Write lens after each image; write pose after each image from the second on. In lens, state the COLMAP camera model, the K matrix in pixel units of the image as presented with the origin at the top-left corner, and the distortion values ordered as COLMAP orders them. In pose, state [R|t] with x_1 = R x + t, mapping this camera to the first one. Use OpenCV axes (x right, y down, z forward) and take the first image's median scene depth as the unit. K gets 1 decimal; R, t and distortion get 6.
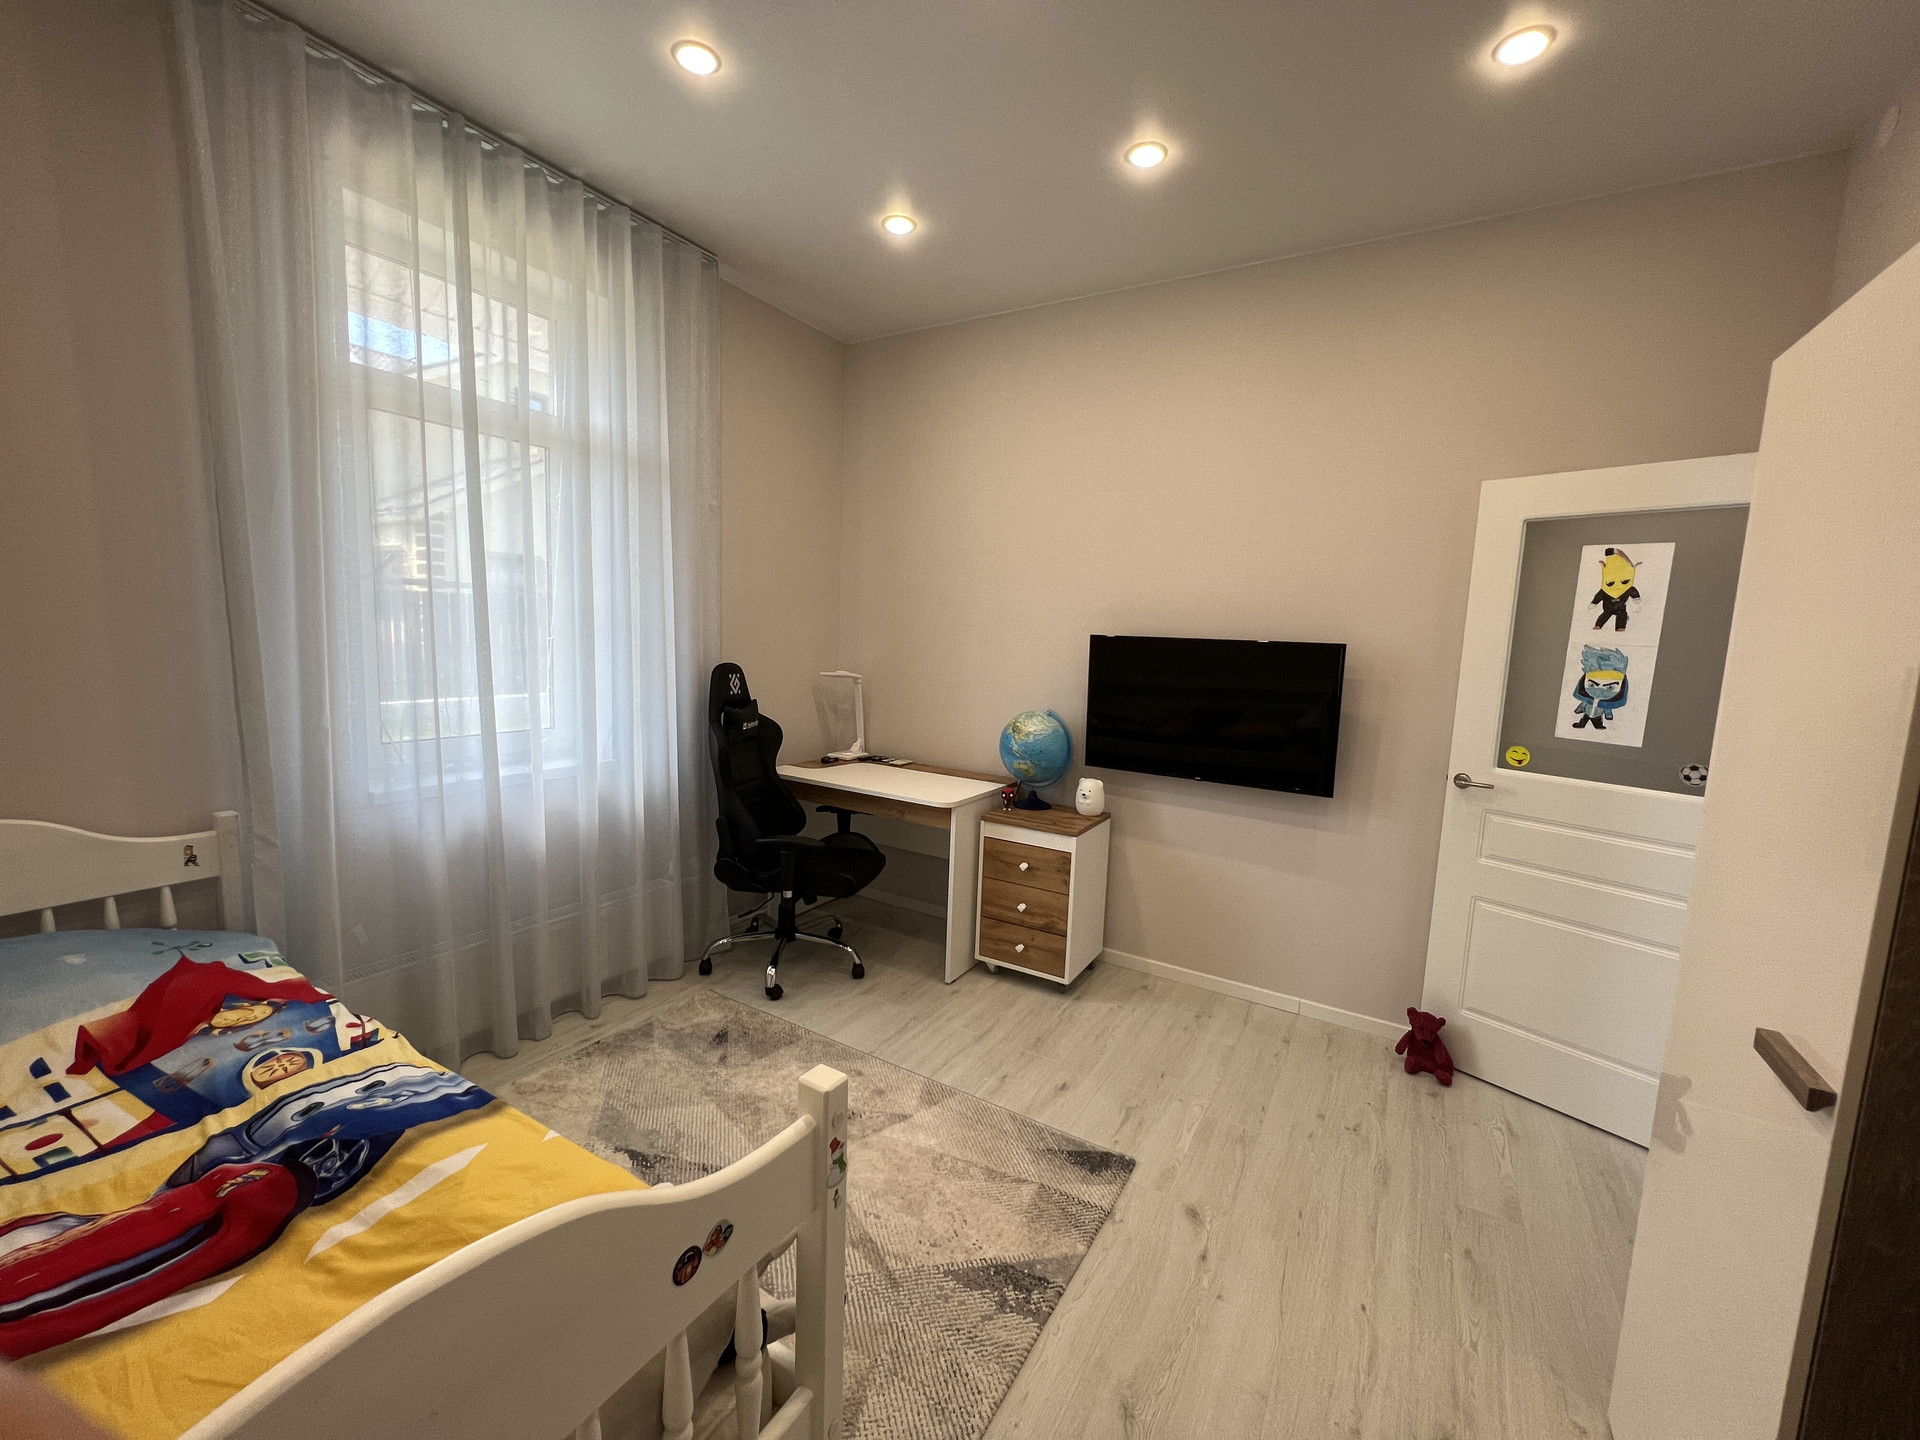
lens RADIAL K [[762.2, 0, 955.8], [0, 762.2, 725.8], [0, 0, 1]] dist [-0.003878, 0.001413]
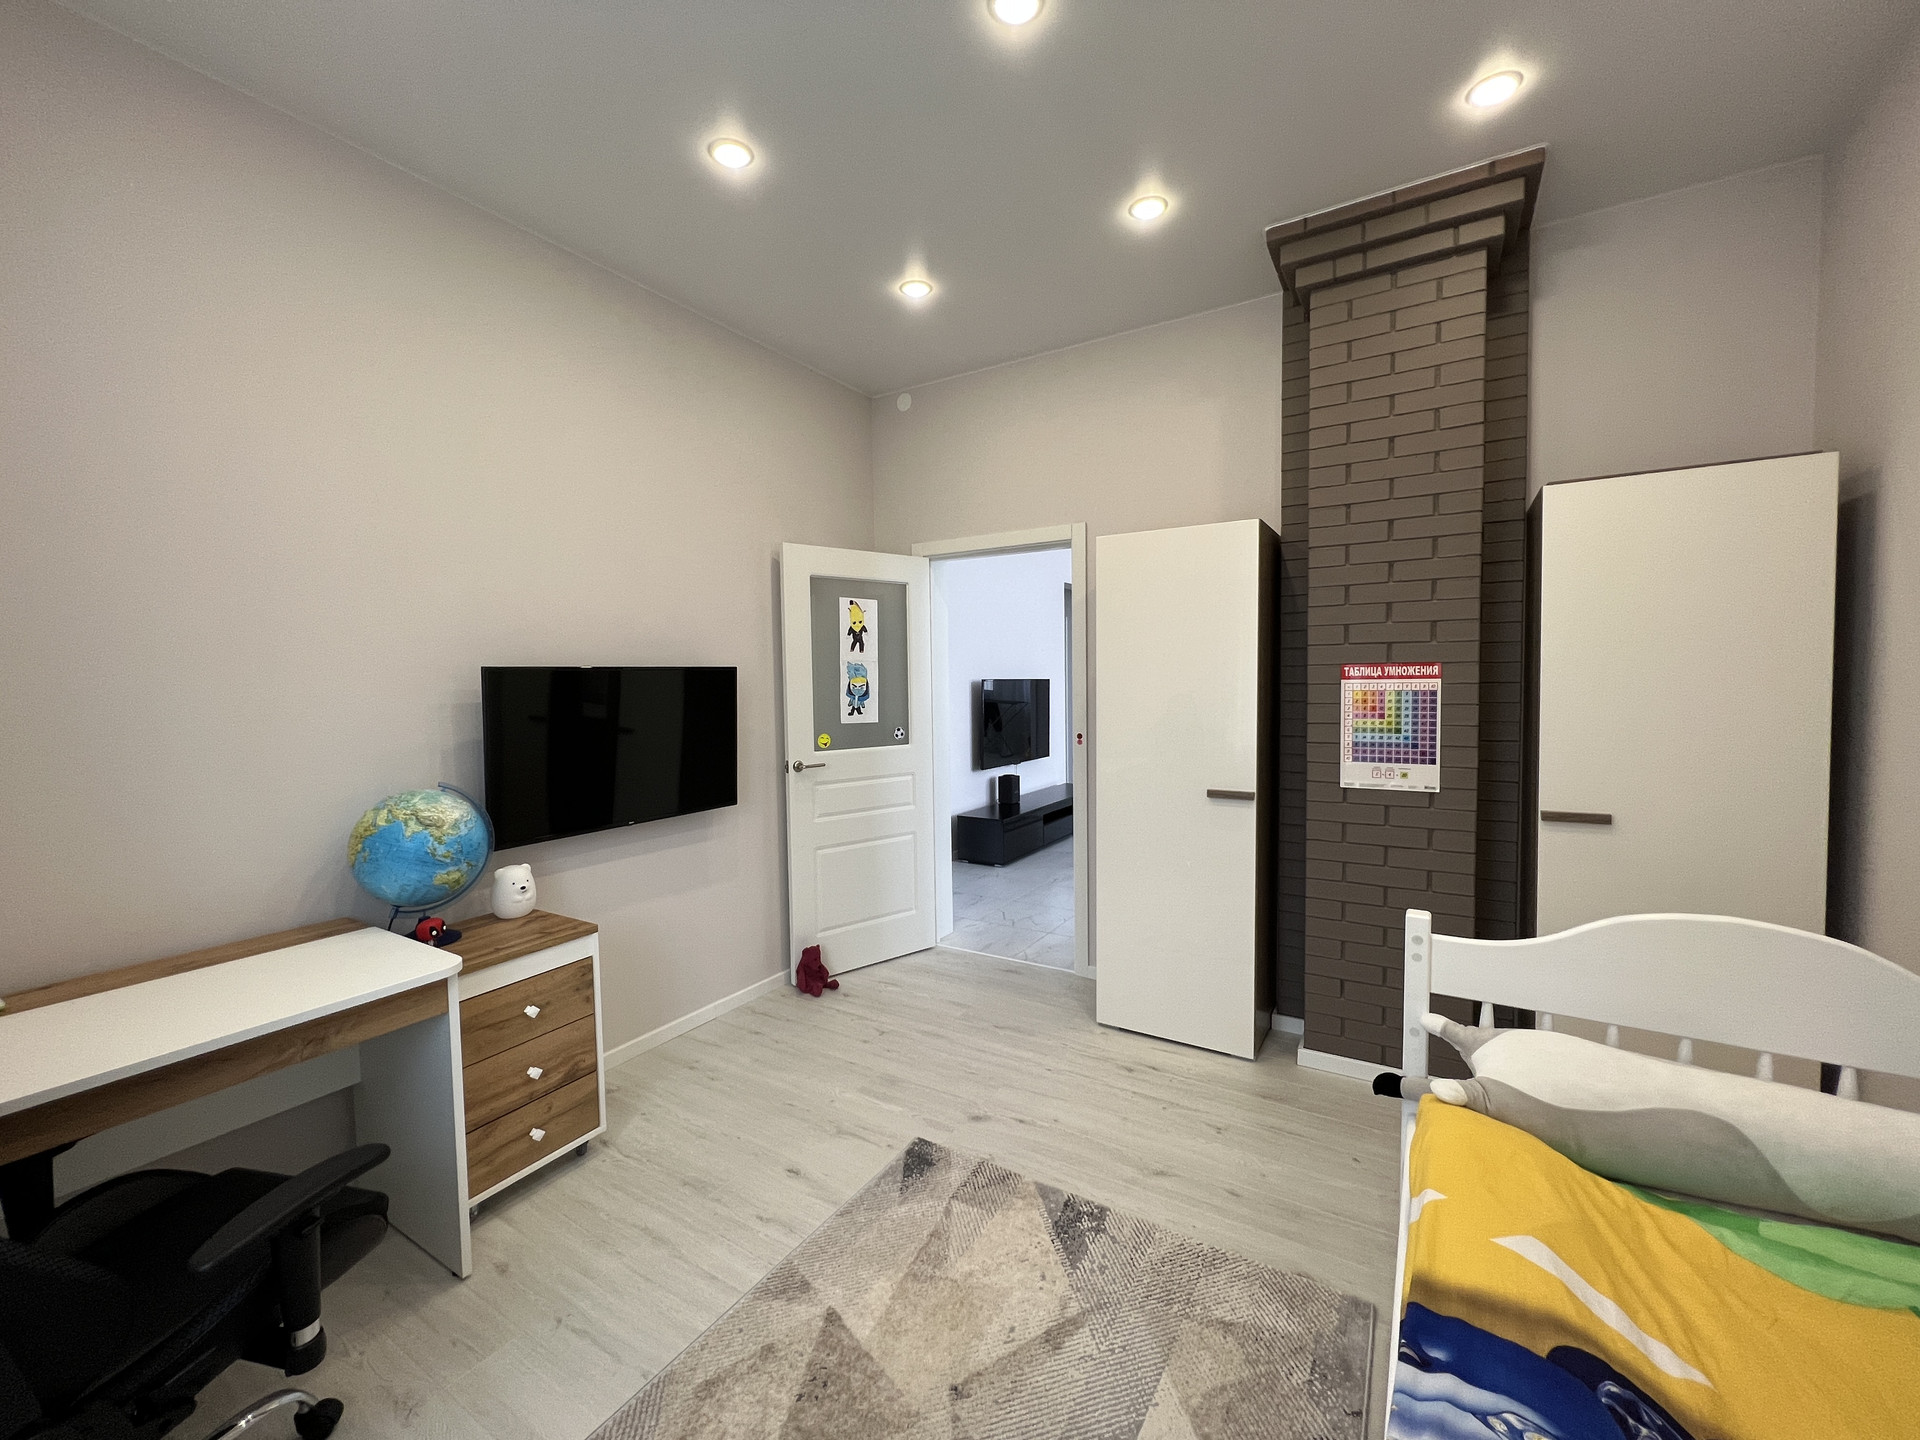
lens RADIAL K [[769.5, 0, 954.8], [0, 769.5, 725.9], [0, 0, 1]] dist [-0.003381, 0.000838]
pose [[0.005060, -0.104066, 0.994557, -0.735902], [0.134102, 0.985657, 0.102453, -0.109268], [-0.990955, 0.132854, 0.018943, 0.777048]]
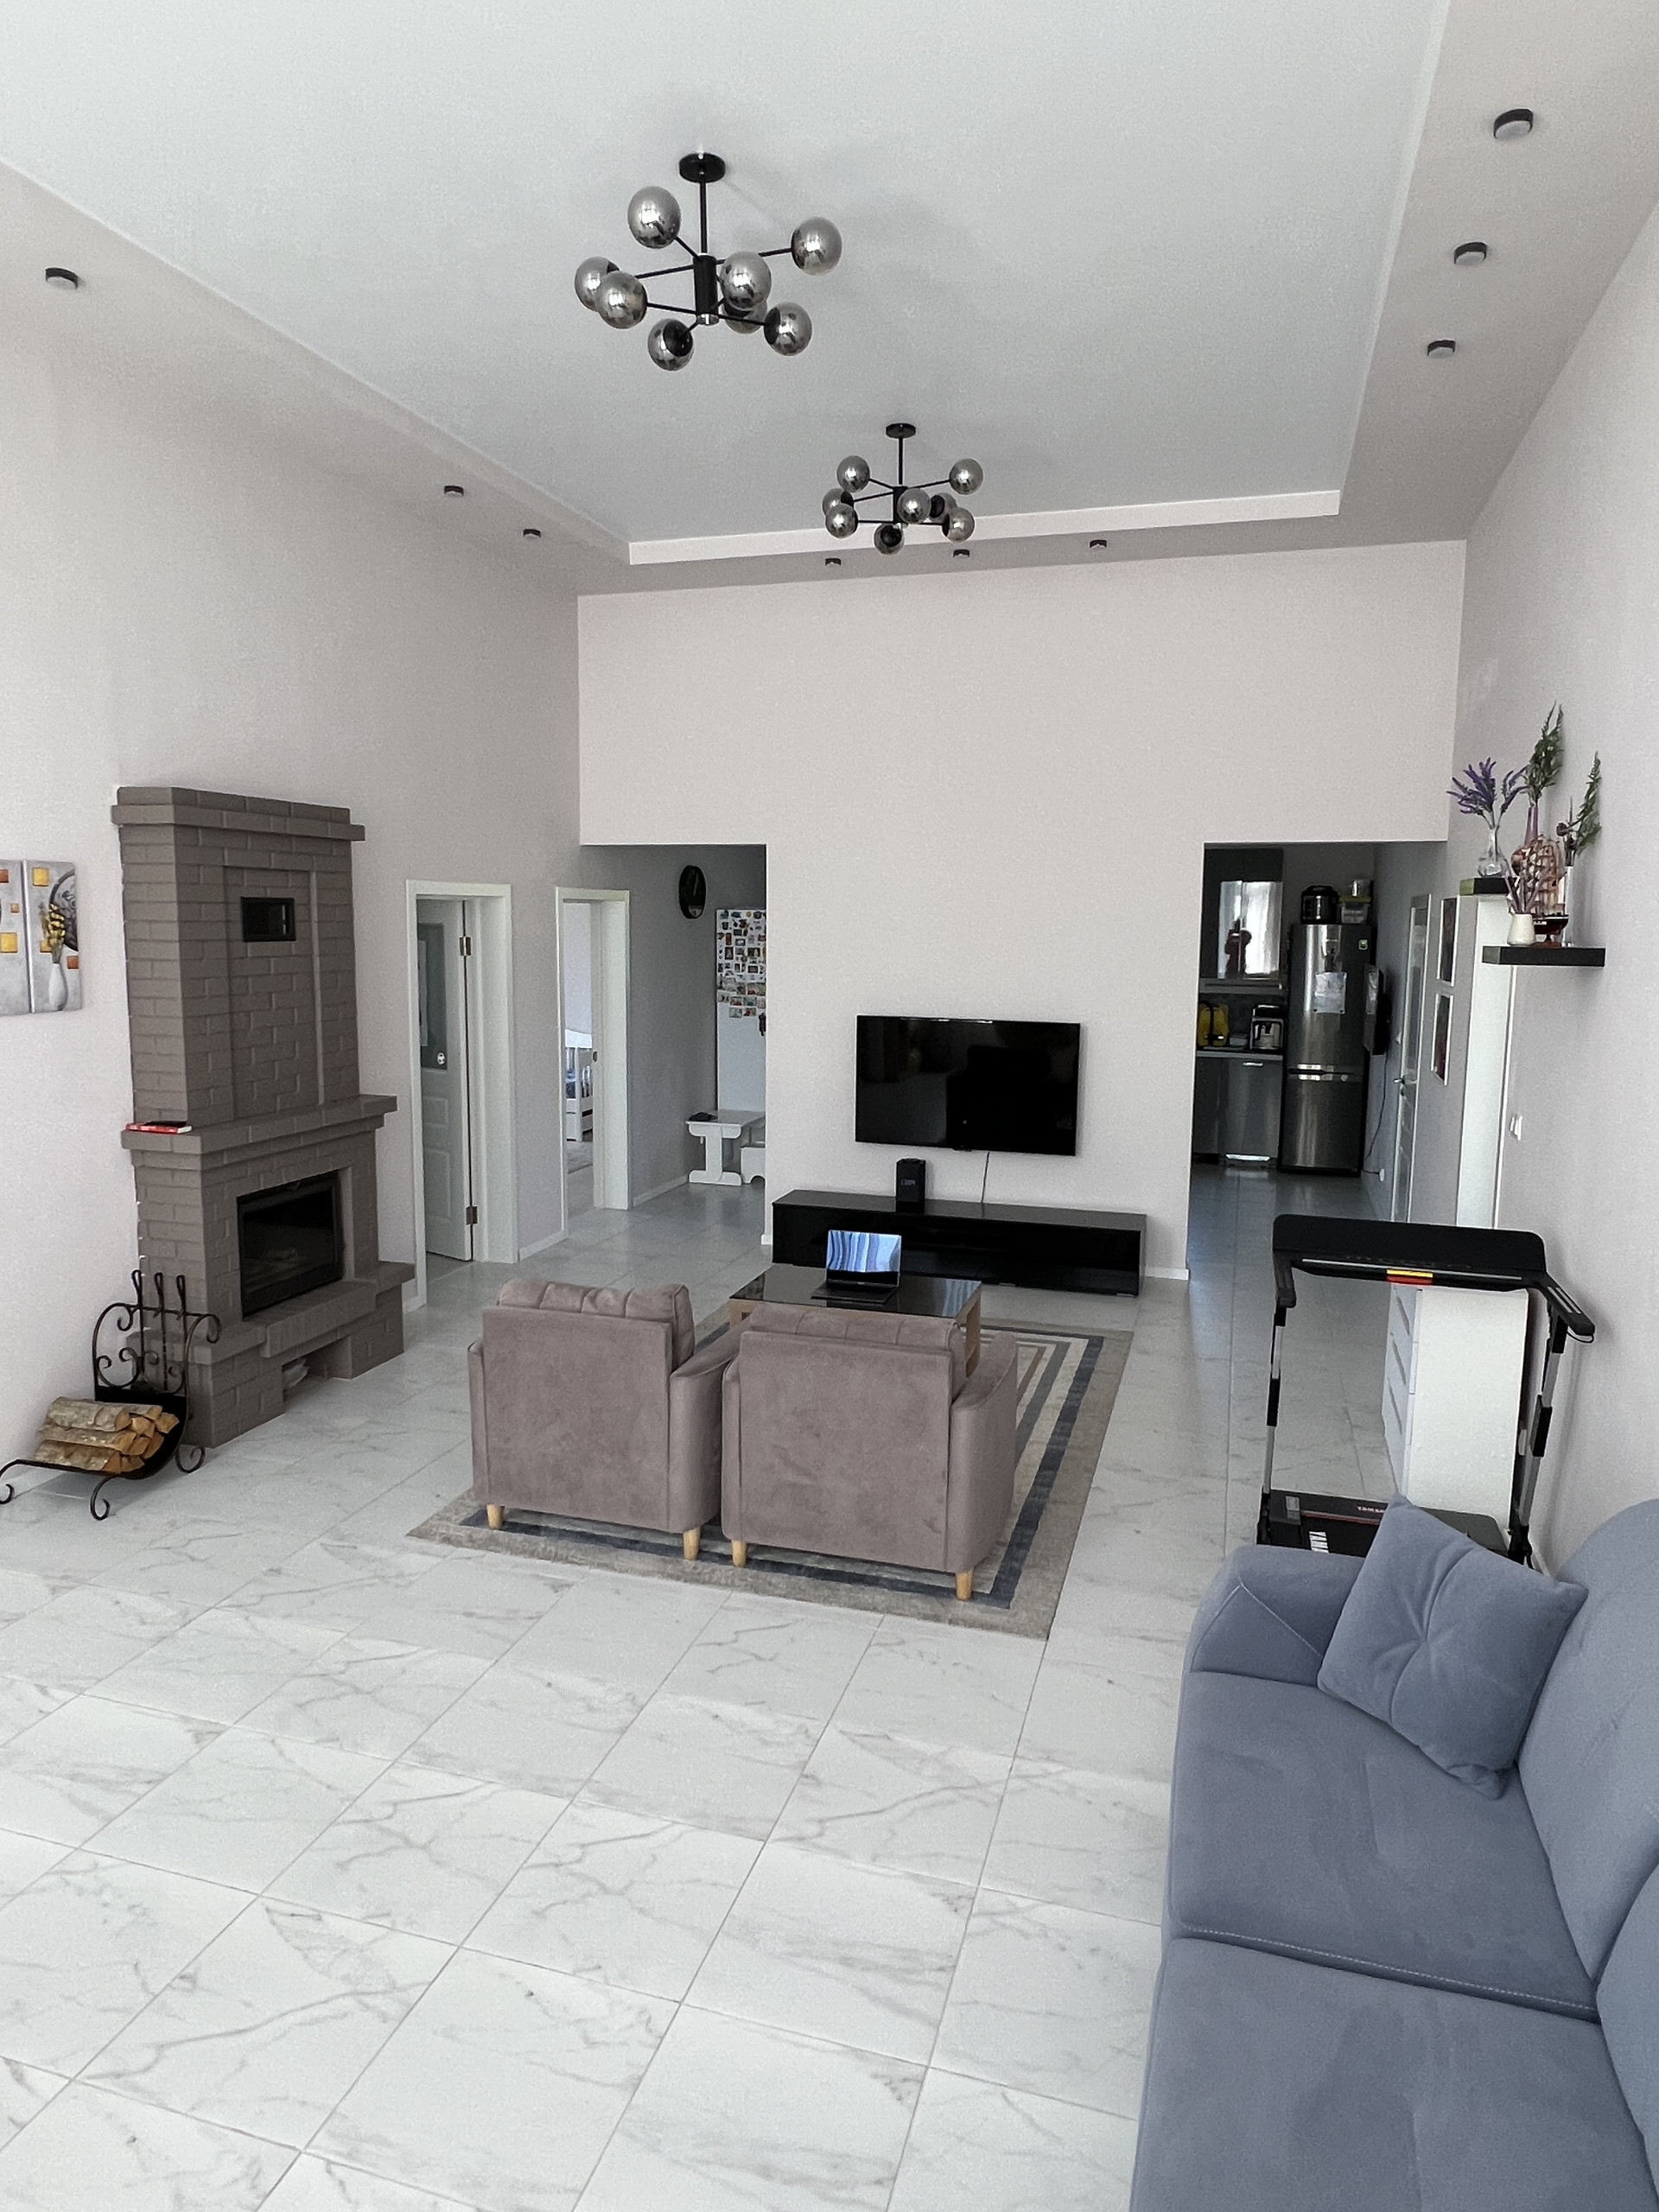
lens RADIAL K [[1352.4, 0, 830.8], [0, 1352.4, 1088.5], [0, 0, 1]] dist [-0.000885, -0.000807]
pose [[0.968745, -0.062829, 0.239971, 1.020273], [0.061014, 0.998024, 0.014991, 0.134943], [-0.240438, 0.000119, 0.970664, -2.385917]]
